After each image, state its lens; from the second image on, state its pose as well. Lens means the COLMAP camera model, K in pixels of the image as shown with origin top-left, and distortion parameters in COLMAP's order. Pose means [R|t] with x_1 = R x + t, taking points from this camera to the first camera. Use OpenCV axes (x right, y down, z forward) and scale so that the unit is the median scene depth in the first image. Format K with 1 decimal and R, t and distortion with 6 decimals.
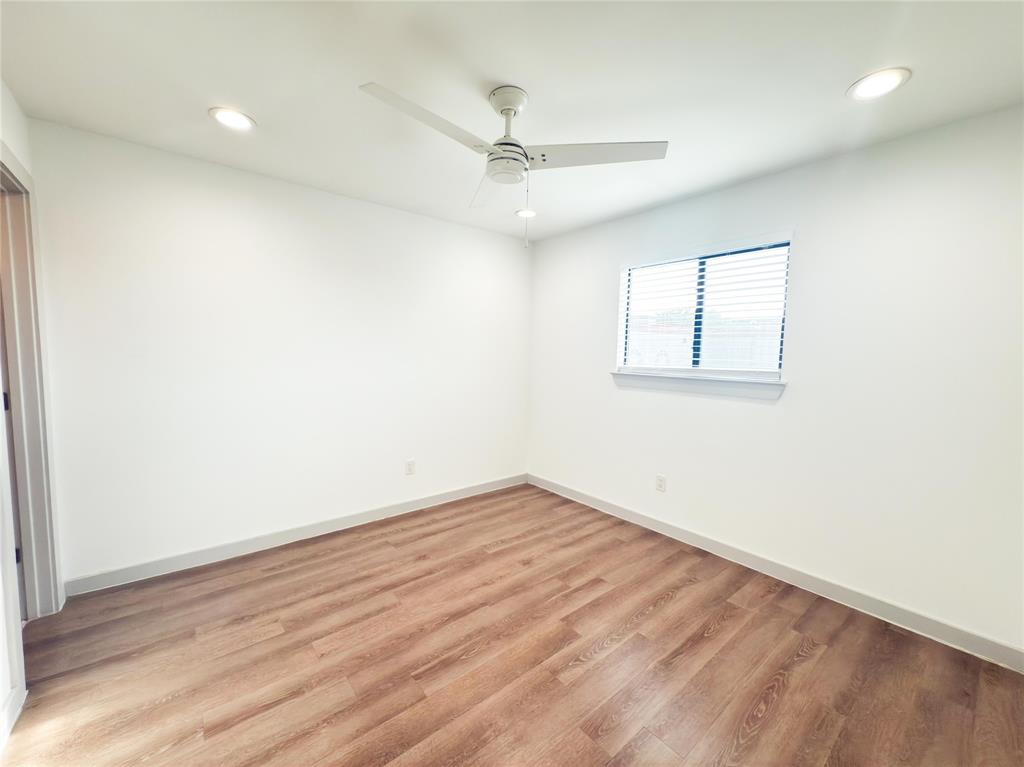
lens RADIAL K [[408.8, 0, 512.6], [0, 408.8, 382.6], [0, 0, 1]] dist [-0.001344, 0.000183]
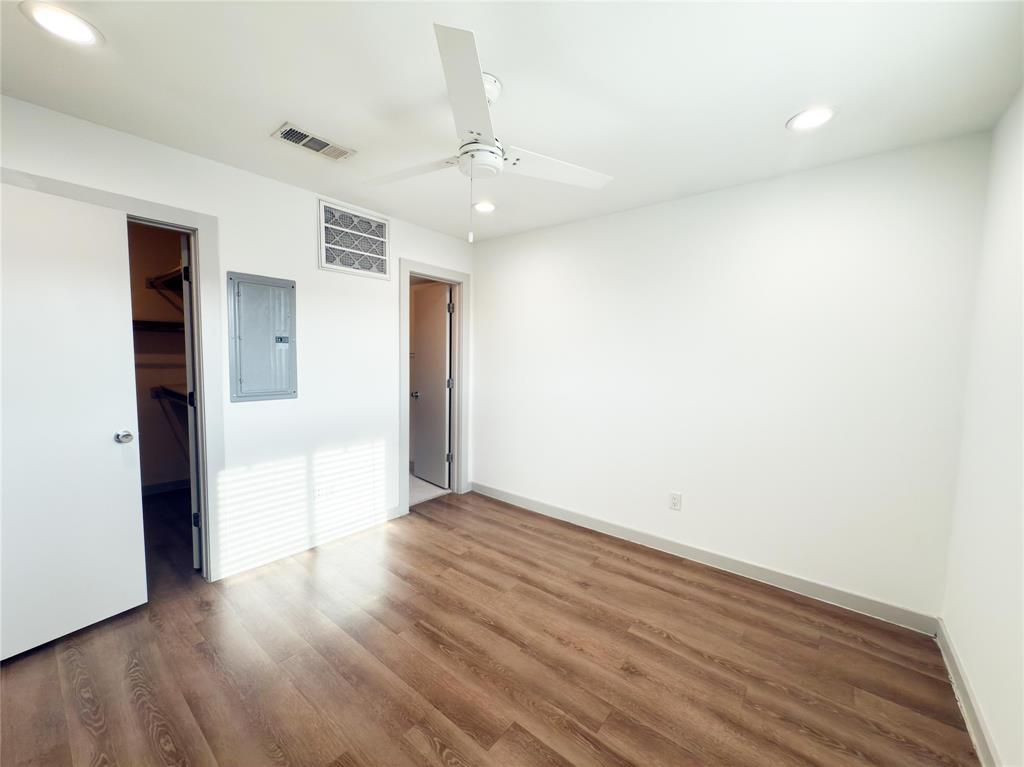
lens RADIAL K [[408.8, 0, 512.6], [0, 408.8, 383.8], [0, 0, 1]] dist [-0.001344, 0.000183]
pose [[0.198233, 0.054879, -0.978617, 0.675950], [-0.091357, 0.995119, 0.037299, -0.045804], [0.975888, 0.082009, 0.202279, 0.670582]]
